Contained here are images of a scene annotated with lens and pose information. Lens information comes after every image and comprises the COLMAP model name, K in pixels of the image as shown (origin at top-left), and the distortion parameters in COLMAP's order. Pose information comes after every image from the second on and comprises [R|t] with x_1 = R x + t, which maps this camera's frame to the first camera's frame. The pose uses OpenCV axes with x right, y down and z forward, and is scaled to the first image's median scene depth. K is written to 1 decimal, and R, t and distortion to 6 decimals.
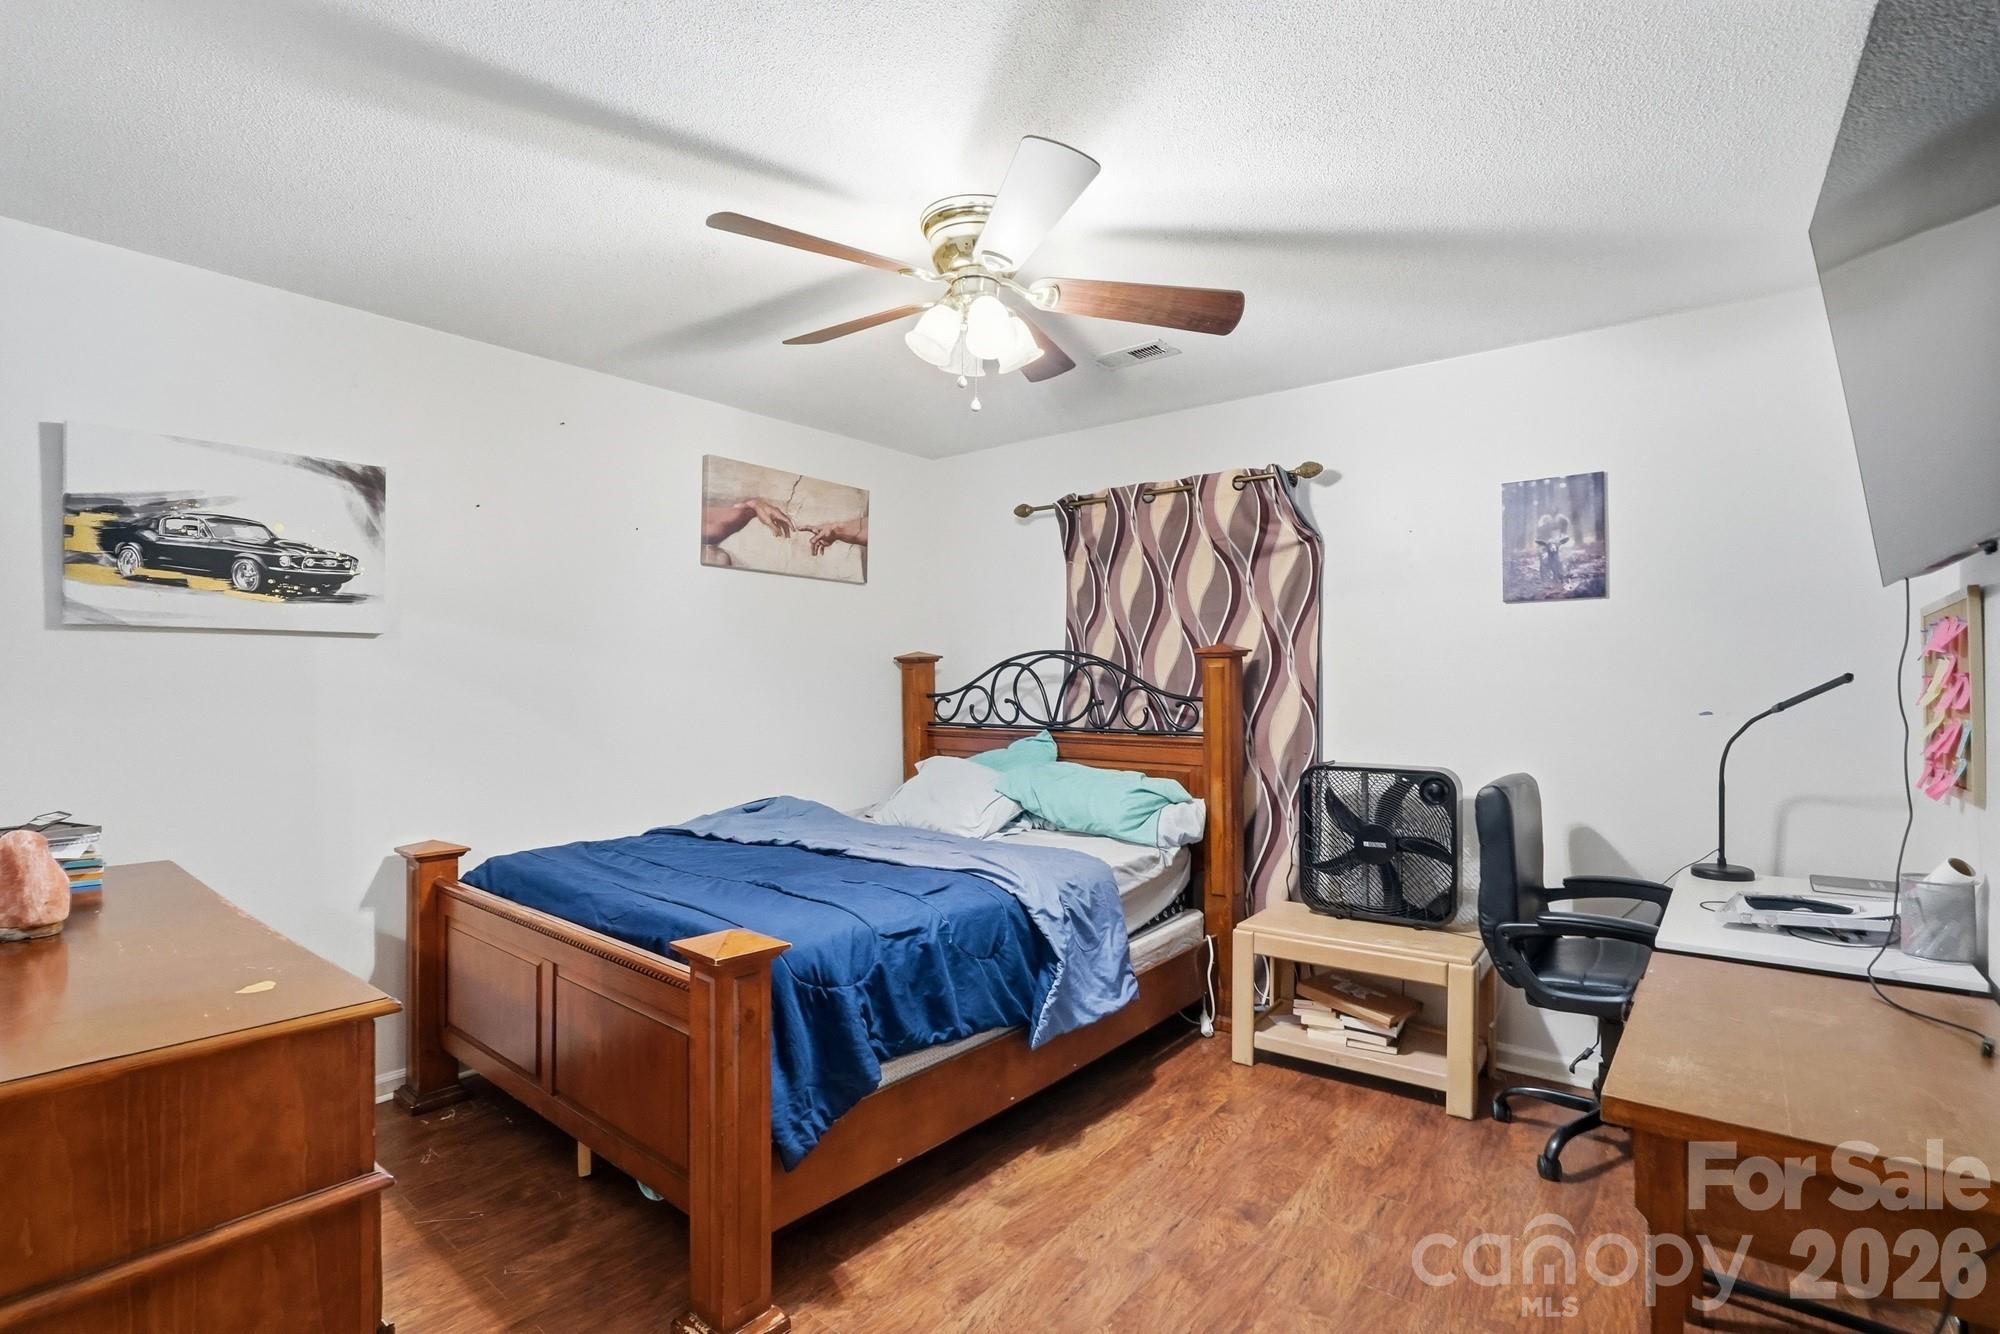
lens RADIAL K [[945.4, 0, 1007.4], [0, 945.4, 666.2], [0, 0, 1]] dist [-0.065825, 0.025757]
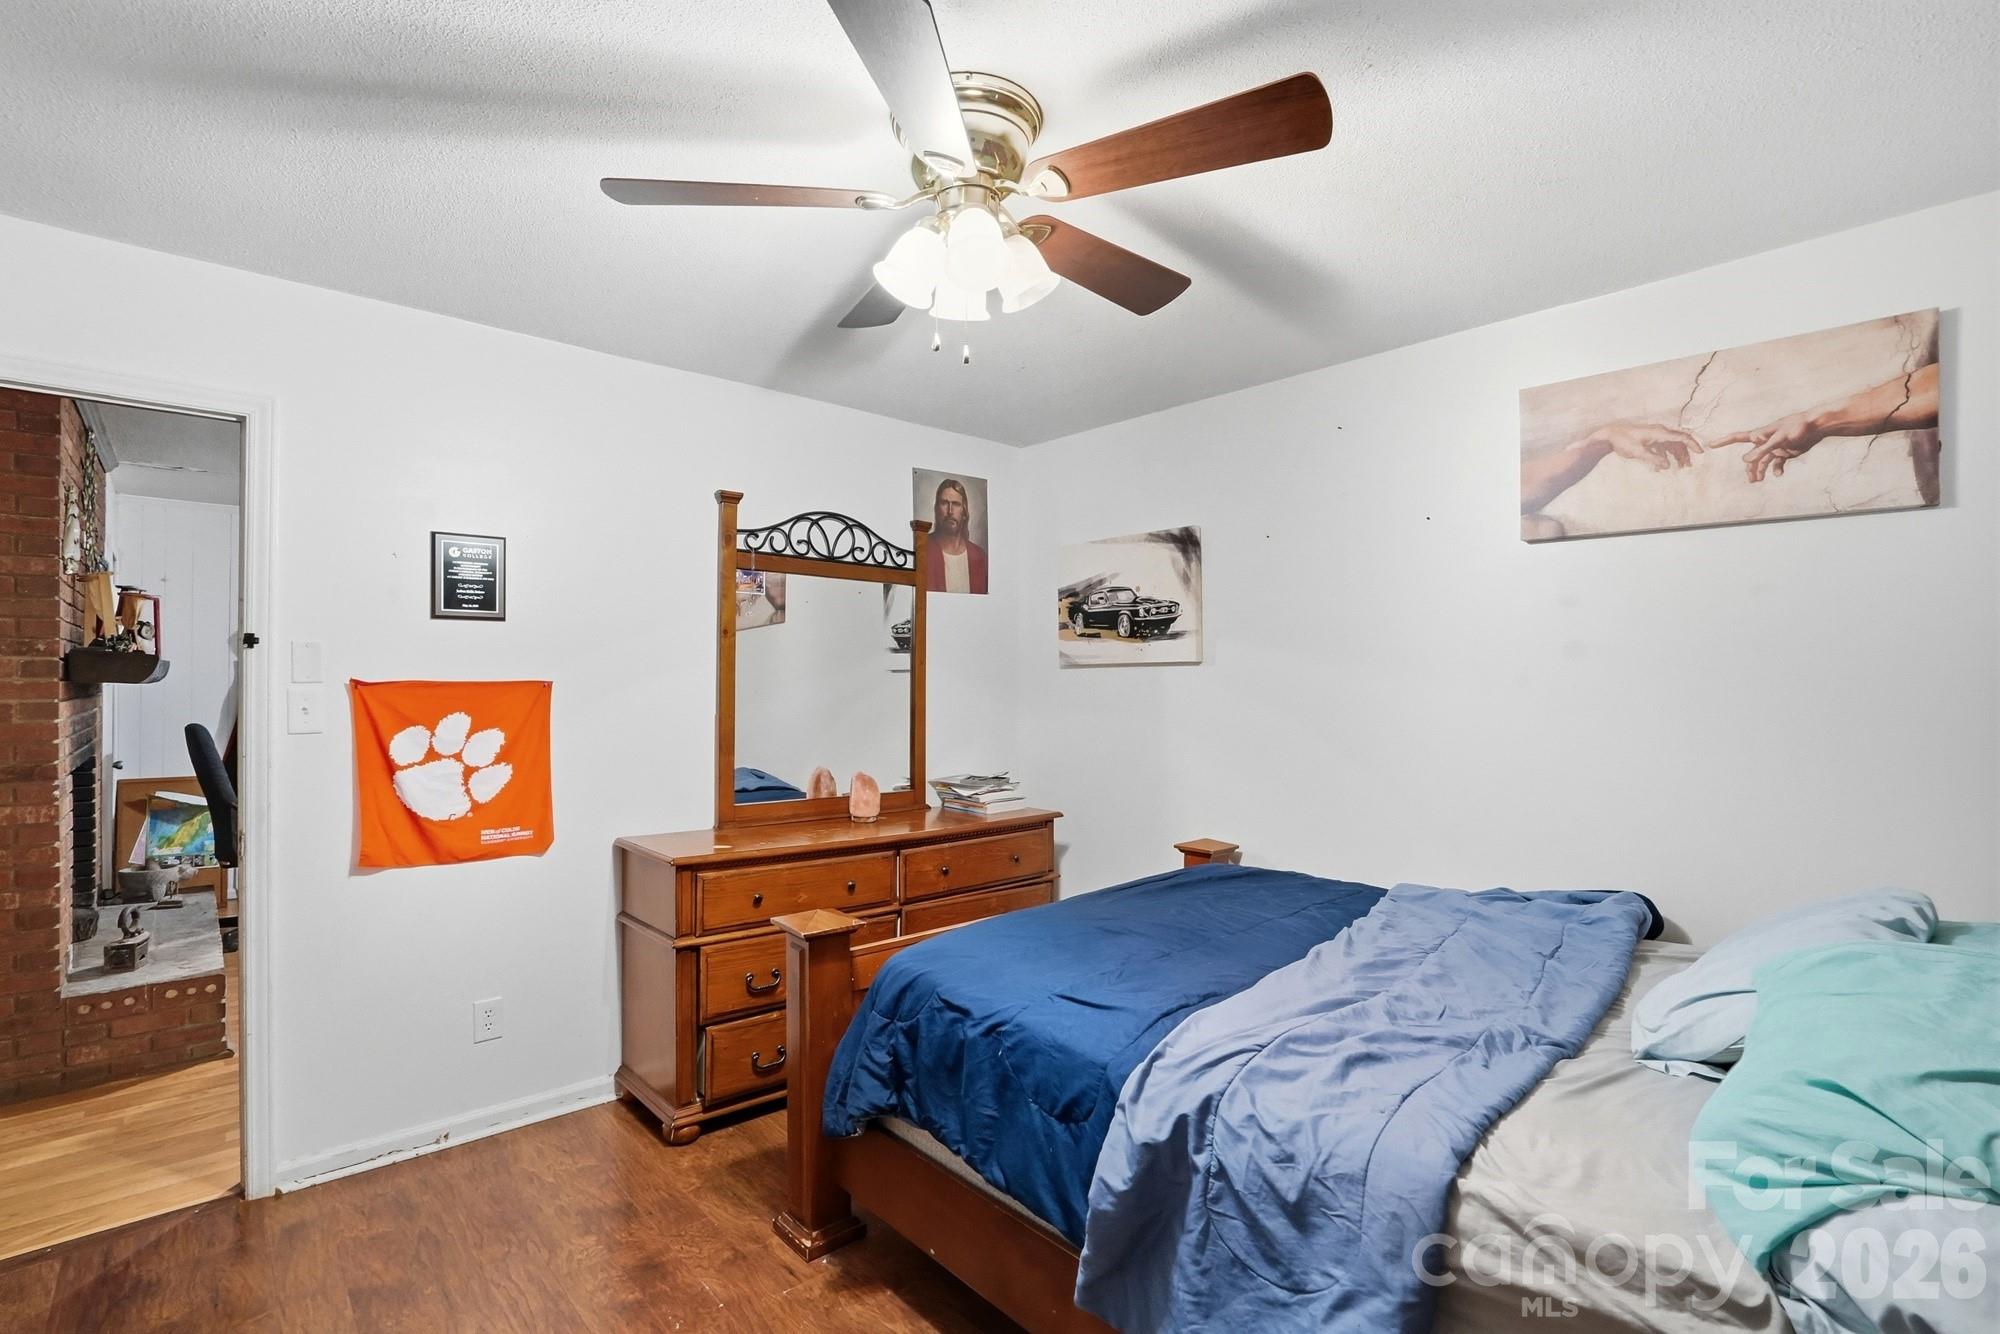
lens RADIAL K [[945.4, 0, 1007.4], [0, 945.4, 666.2], [0, 0, 1]] dist [-0.065825, 0.025757]
pose [[-0.163360, -0.022022, -0.986321, 0.619767], [0.014770, 0.999584, -0.024765, -0.002694], [0.986456, -0.018613, -0.162967, 1.010323]]
